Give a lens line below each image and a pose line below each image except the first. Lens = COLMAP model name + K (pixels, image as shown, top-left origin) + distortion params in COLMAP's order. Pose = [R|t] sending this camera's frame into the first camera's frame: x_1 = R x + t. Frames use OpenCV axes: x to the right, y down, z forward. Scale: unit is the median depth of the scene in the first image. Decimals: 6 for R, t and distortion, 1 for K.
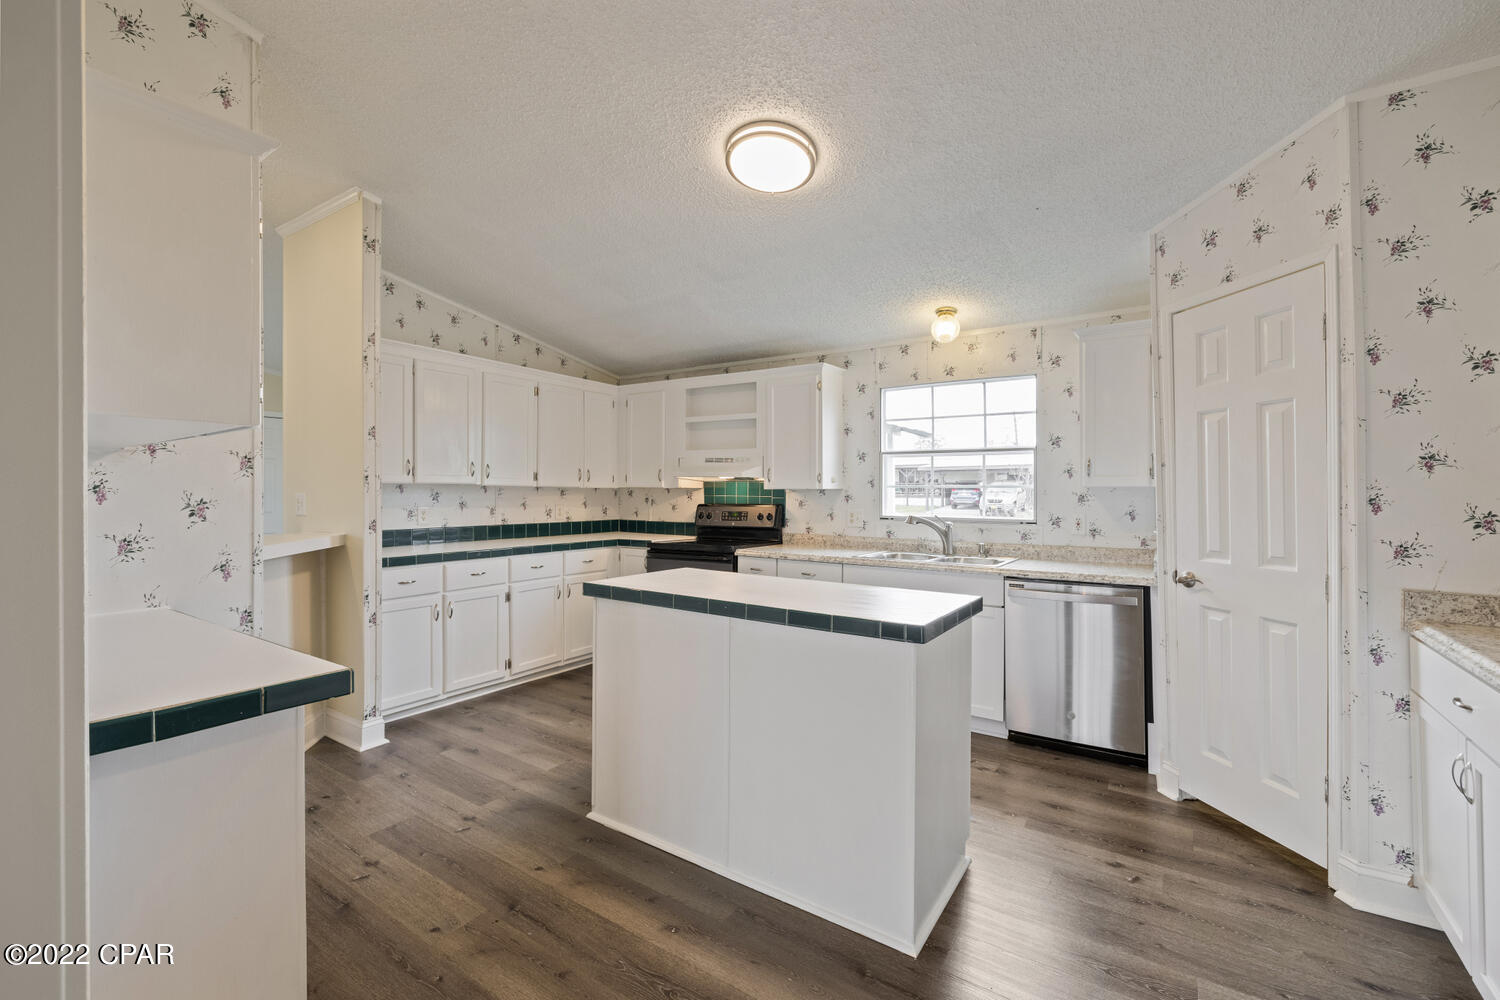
lens RADIAL K [[650.2, 0, 744.1], [0, 650.2, 478.8], [0, 0, 1]] dist [-0.000274, 0.000028]
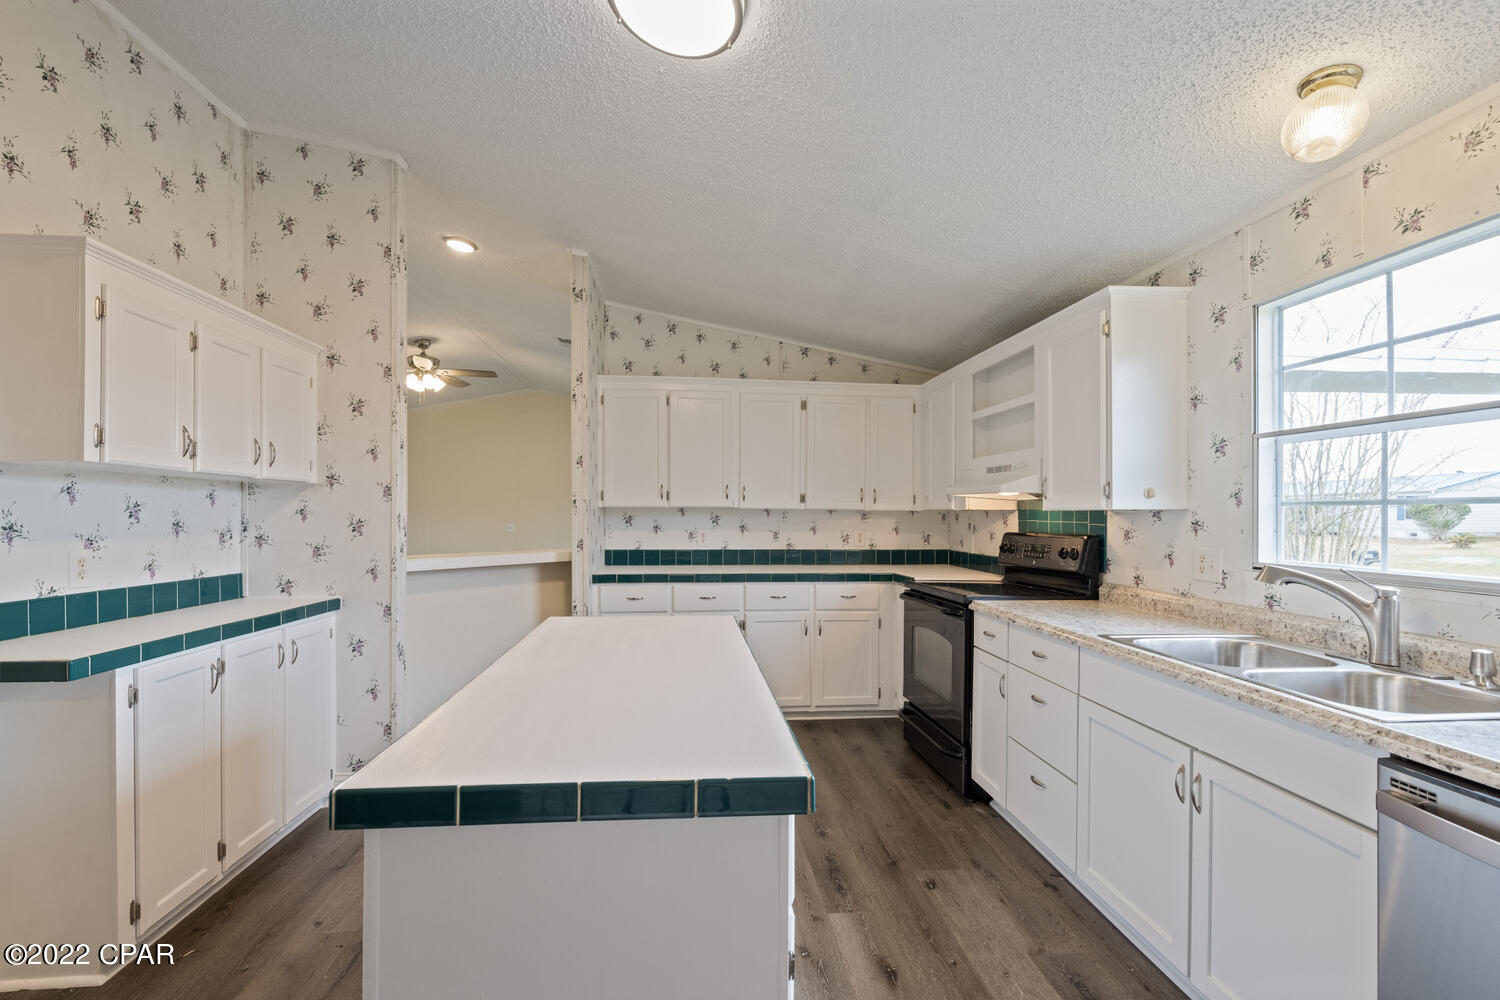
lens RADIAL K [[638.2, 0, 744.9], [0, 638.2, 507.3], [0, 0, 1]] dist [-0.000361, -0.000250]
pose [[0.629428, -0.010369, -0.776990, 0.341357], [0.013736, 0.999903, -0.002217, 0.010241], [0.776938, -0.009277, 0.629509, 0.388943]]
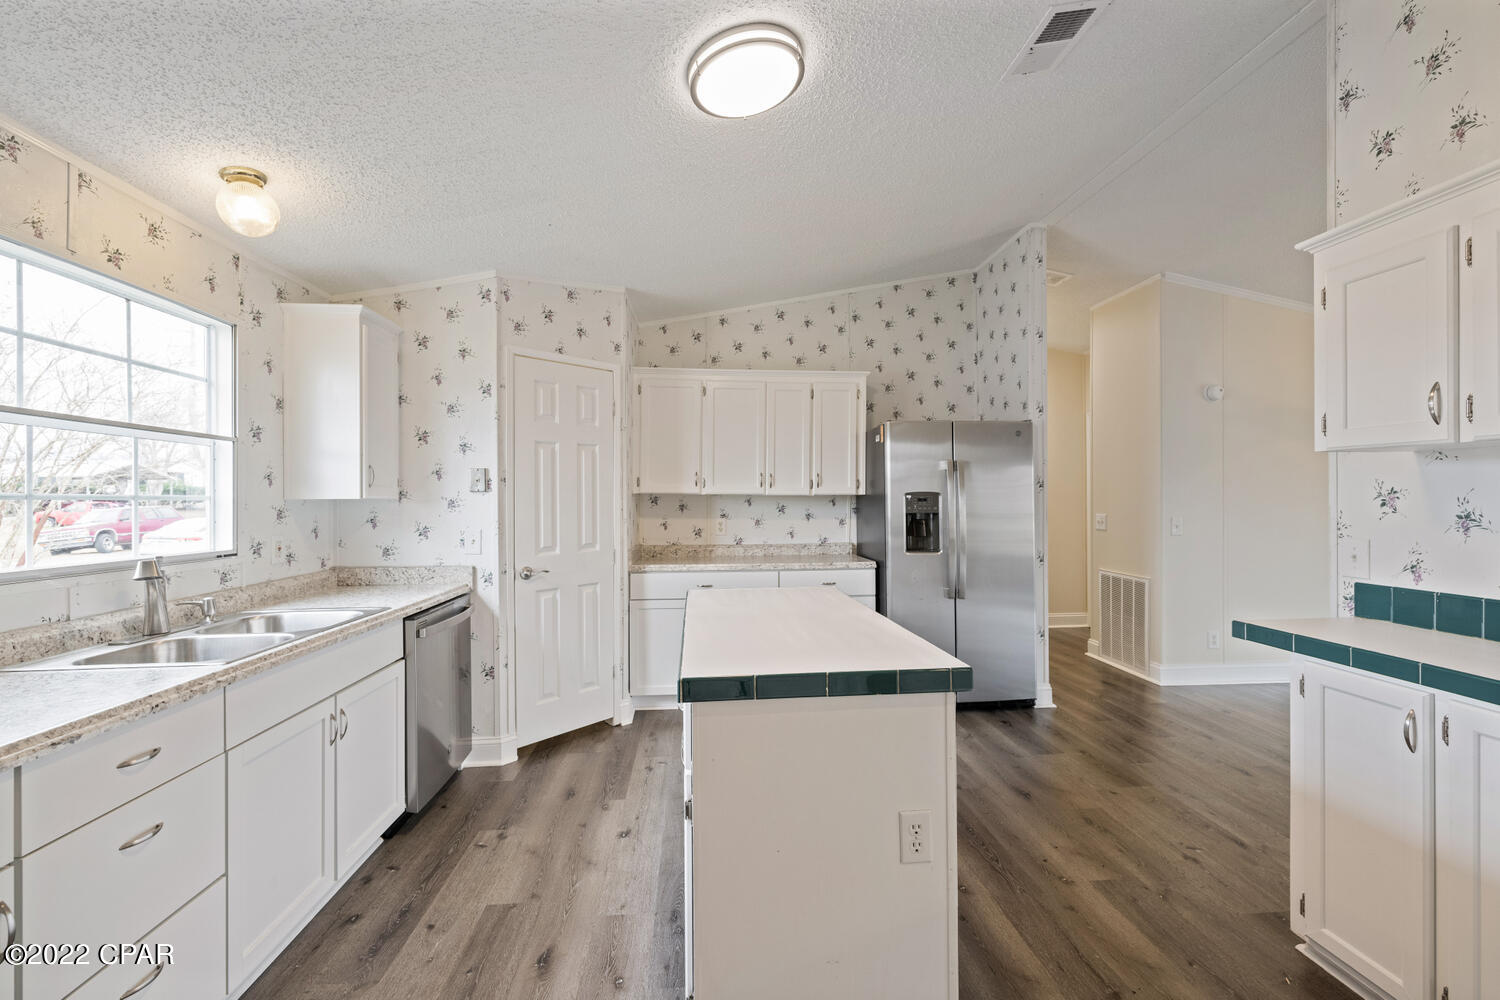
lens RADIAL K [[619.7, 0, 755.4], [0, 619.7, 497.1], [0, 0, 1]] dist [-0.010907, -0.000054]
pose [[-0.636911, 0.005459, 0.770918, -0.310825], [-0.008421, 0.999866, -0.014037, 0.013207], [-0.770891, -0.015433, -0.636780, 0.863324]]
